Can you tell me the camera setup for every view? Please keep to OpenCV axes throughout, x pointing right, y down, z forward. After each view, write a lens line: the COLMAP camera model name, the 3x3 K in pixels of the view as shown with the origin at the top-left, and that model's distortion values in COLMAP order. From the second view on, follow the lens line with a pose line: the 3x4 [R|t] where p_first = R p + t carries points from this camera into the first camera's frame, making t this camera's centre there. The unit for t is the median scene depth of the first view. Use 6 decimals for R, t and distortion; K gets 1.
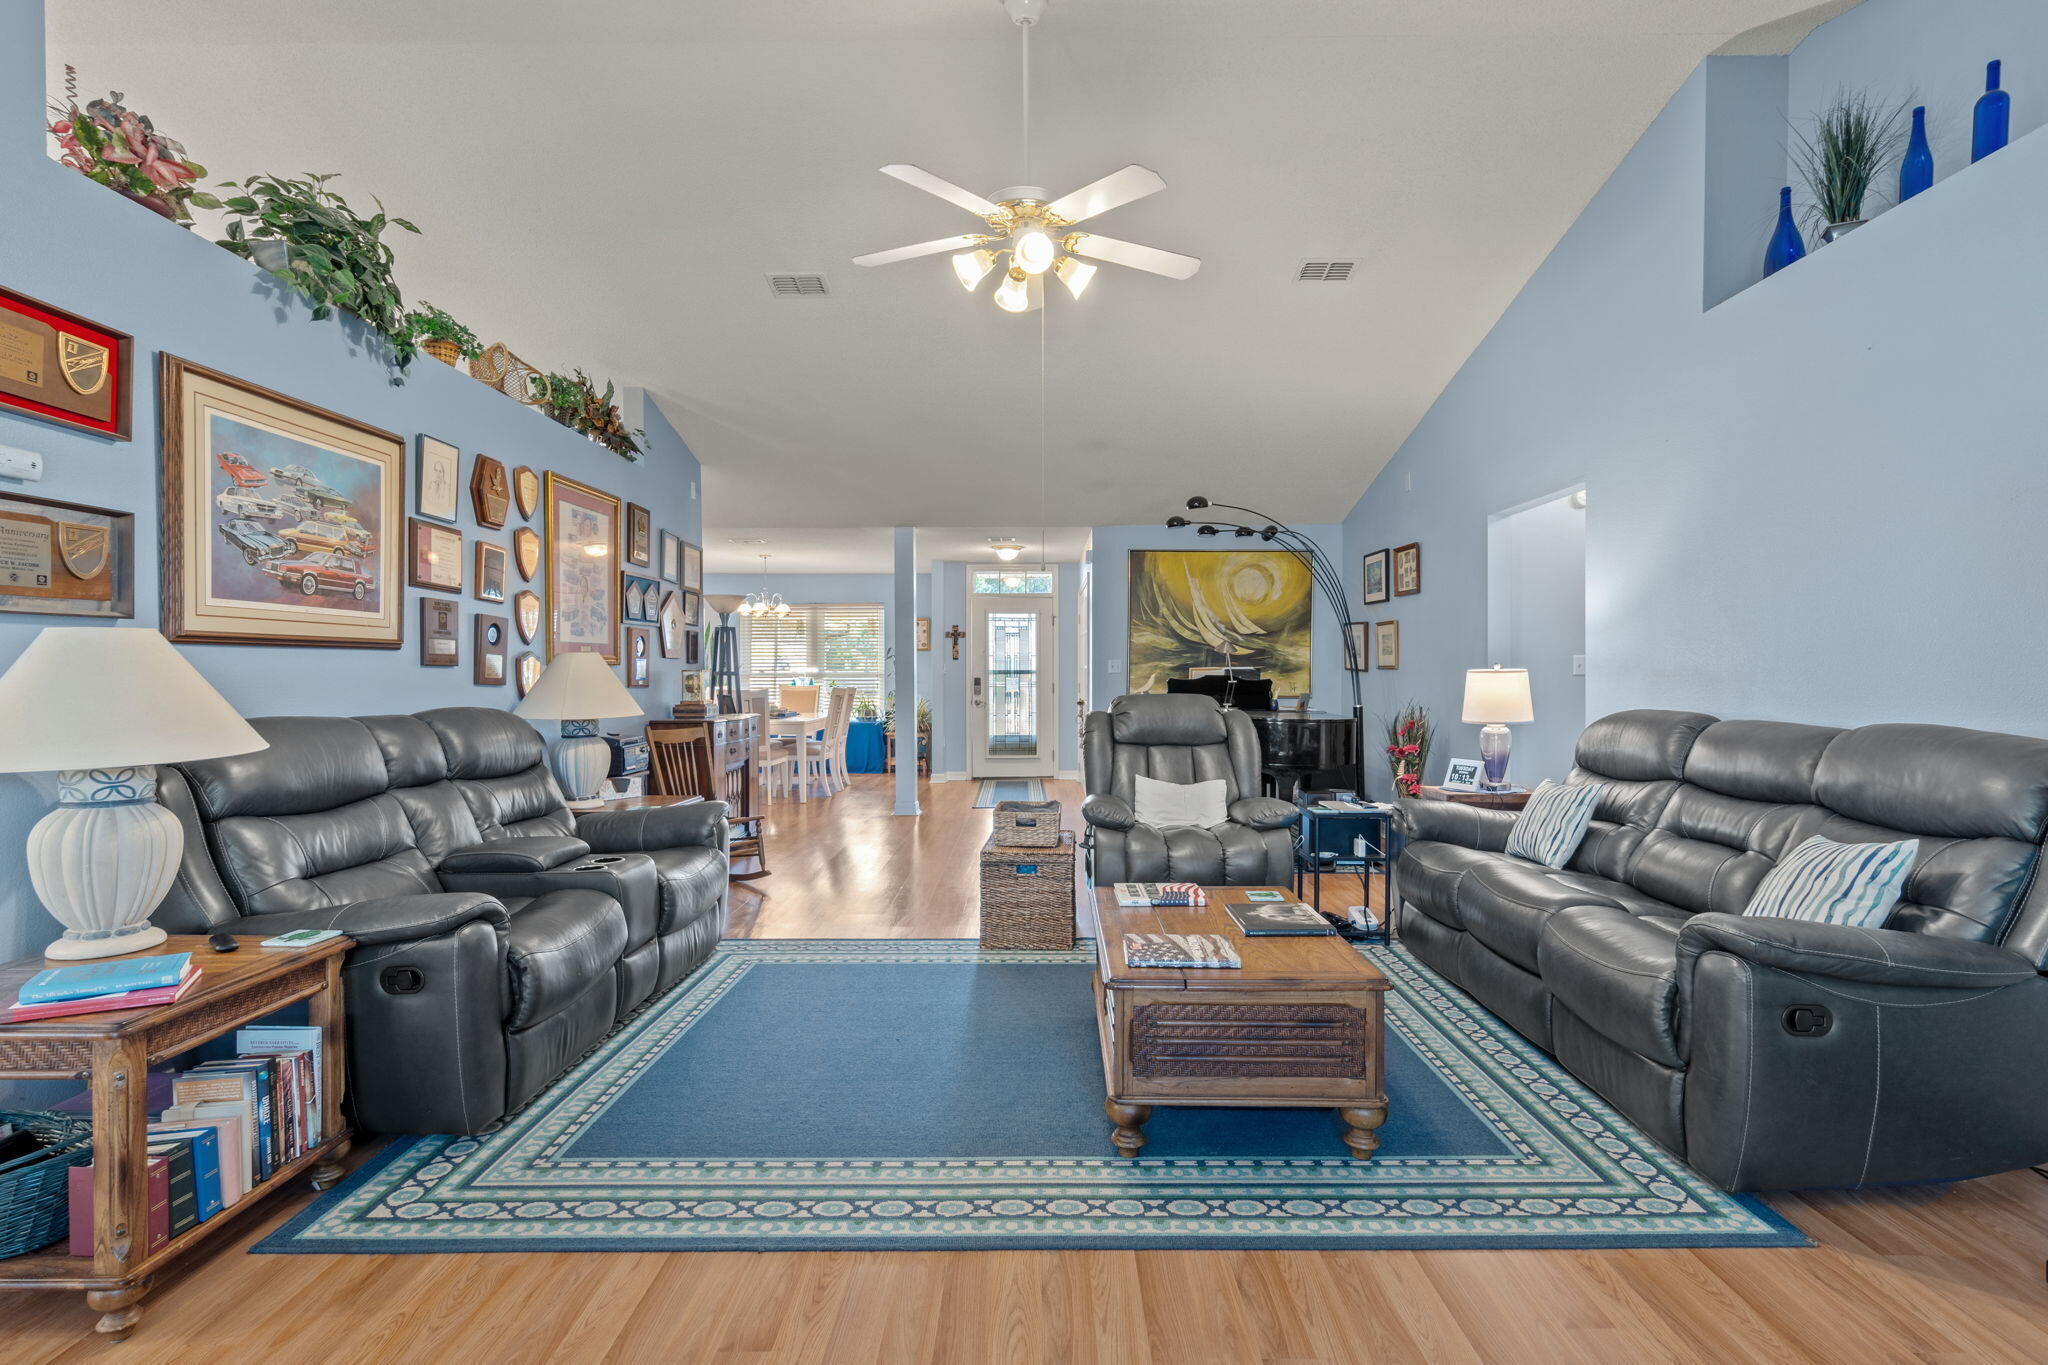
lens RADIAL K [[969.2, 0, 1031.1], [0, 969.2, 684.1], [0, 0, 1]] dist [0.001399, -0.000139]
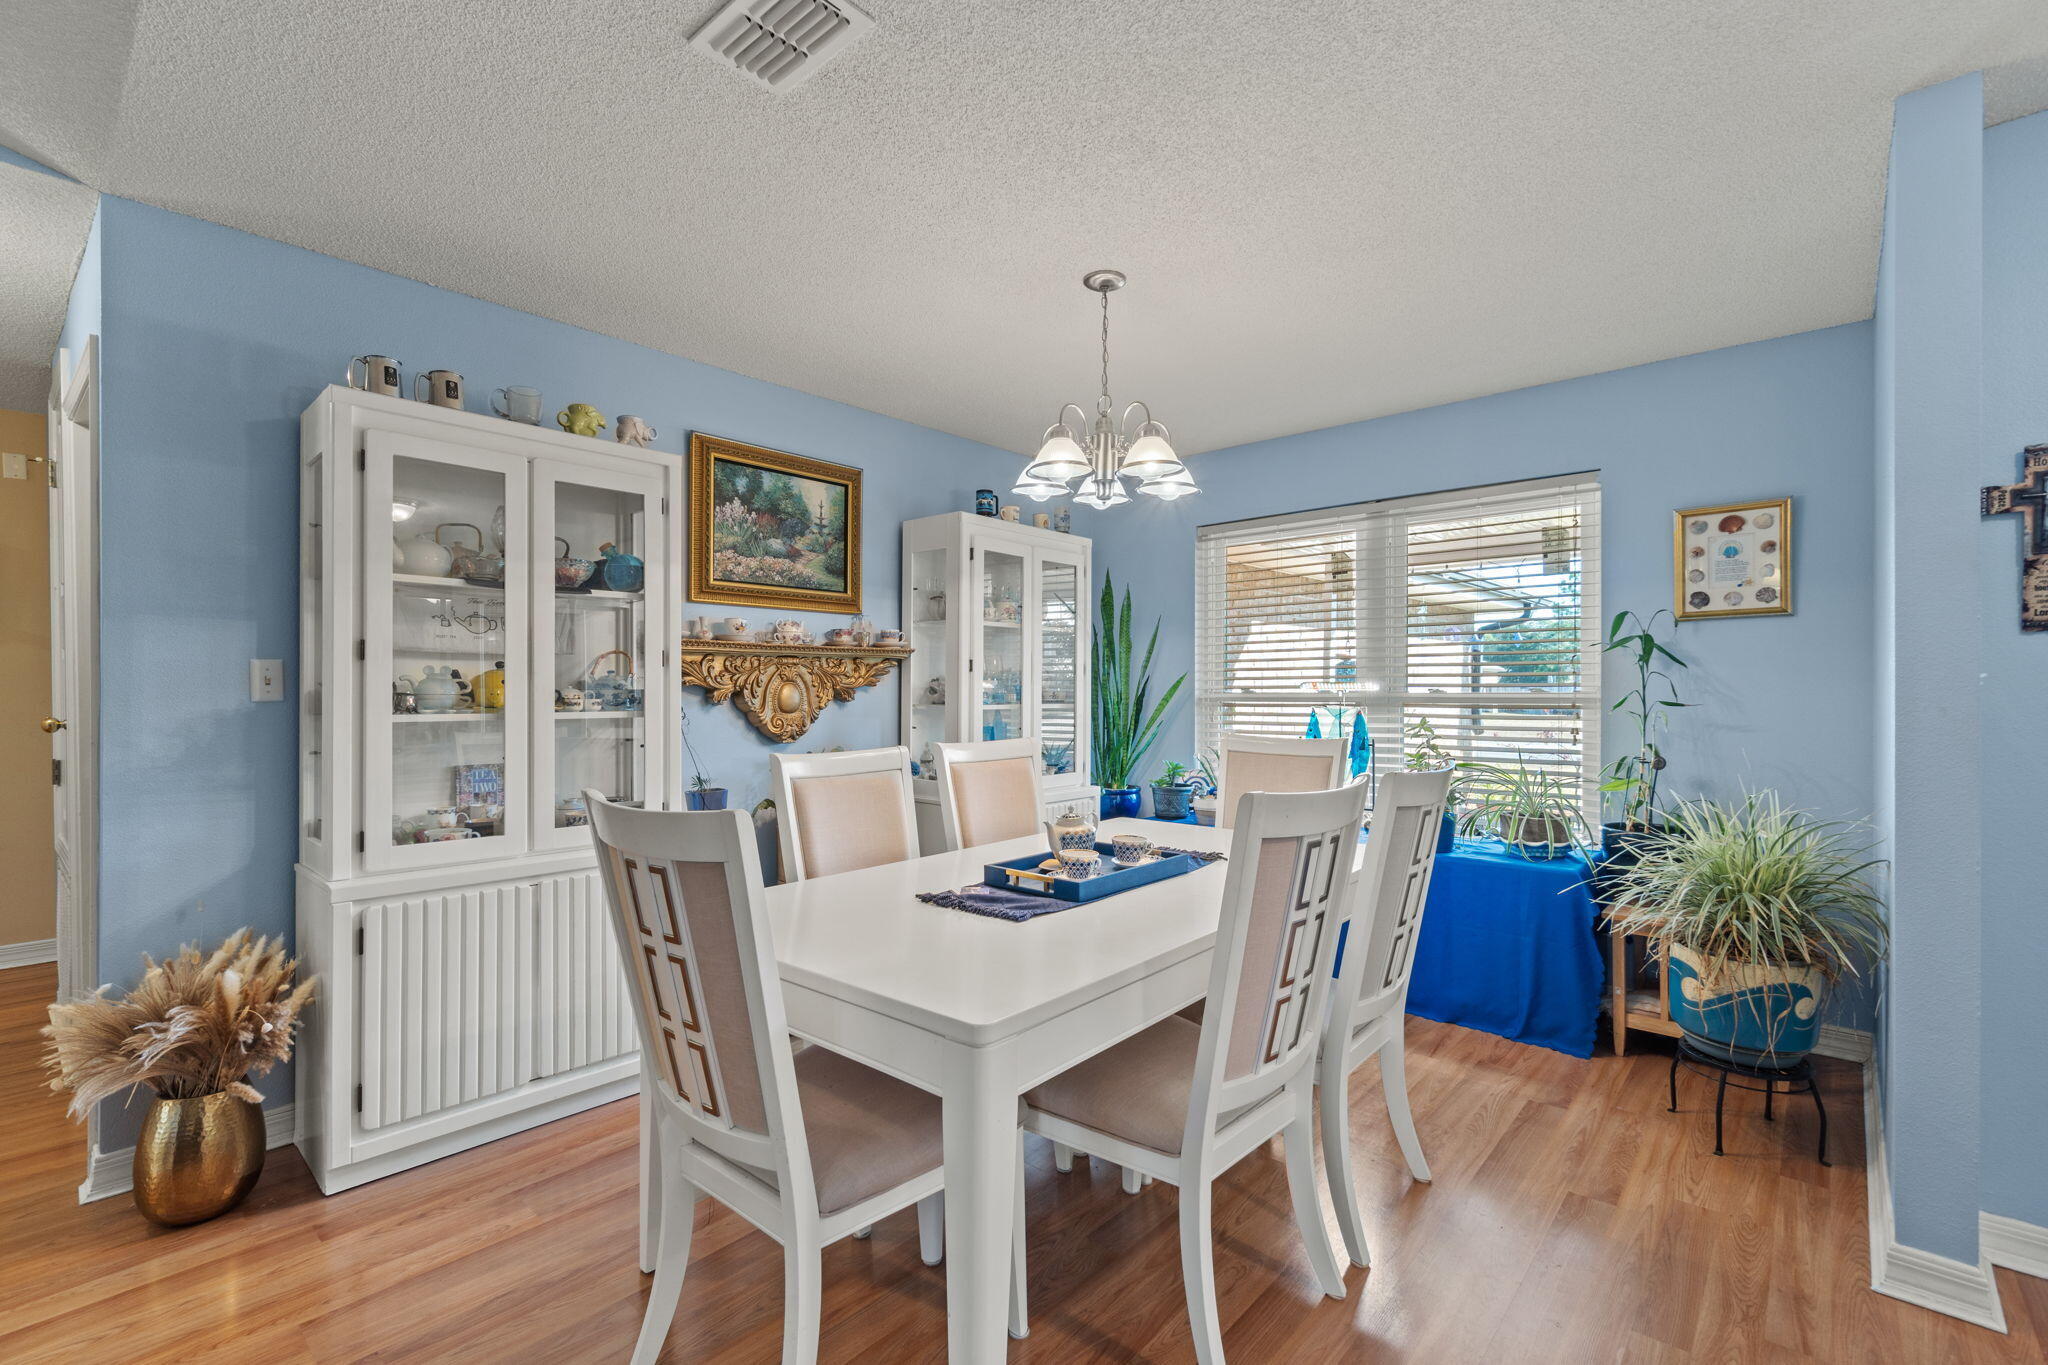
lens RADIAL K [[913.6, 0, 1024.0], [0, 913.6, 682.5], [0, 0, 1]] dist [-0.003518, -0.000408]
pose [[0.754137, -0.001410, -0.656715, -0.361052], [-0.008865, 0.999885, -0.012328, -0.038156], [0.656657, 0.015119, 0.754038, 2.396729]]
